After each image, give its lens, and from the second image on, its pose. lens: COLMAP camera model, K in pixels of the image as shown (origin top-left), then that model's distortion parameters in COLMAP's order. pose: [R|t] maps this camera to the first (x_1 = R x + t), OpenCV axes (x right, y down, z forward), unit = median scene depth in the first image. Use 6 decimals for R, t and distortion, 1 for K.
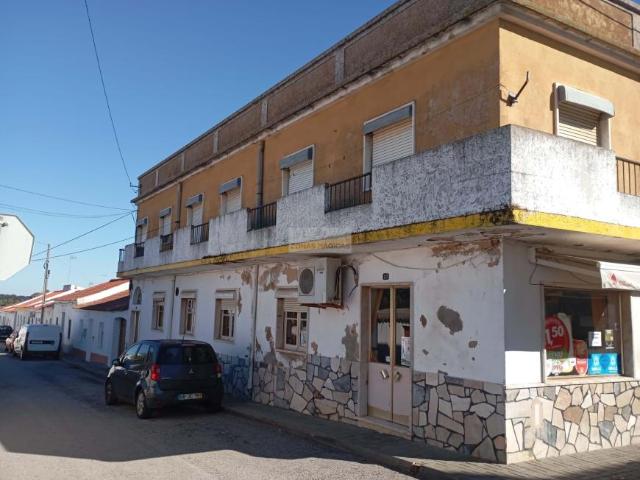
lens RADIAL K [[584.4, 0, 319.0], [0, 584.4, 239.7], [0, 0, 1]] dist [0.087839, -0.035466]
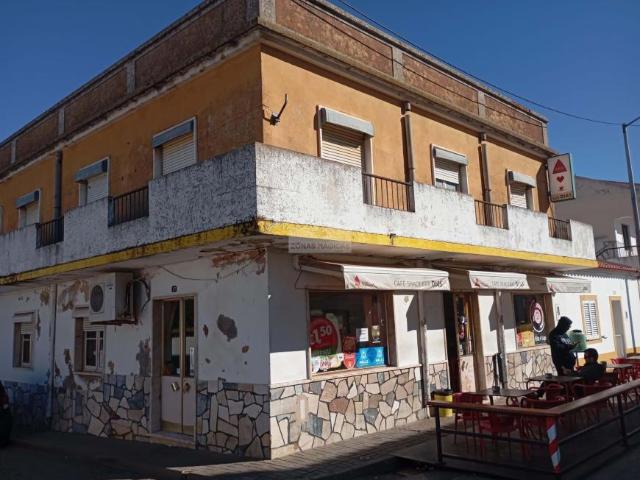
lens RADIAL K [[584.4, 0, 321.7], [0, 584.4, 237.4], [0, 0, 1]] dist [0.087839, -0.035466]
pose [[0.968173, -0.027845, 0.248727, 0.119778], [0.033554, 0.999261, -0.018741, 0.002048], [-0.248021, 0.026490, 0.968392, -0.046649]]
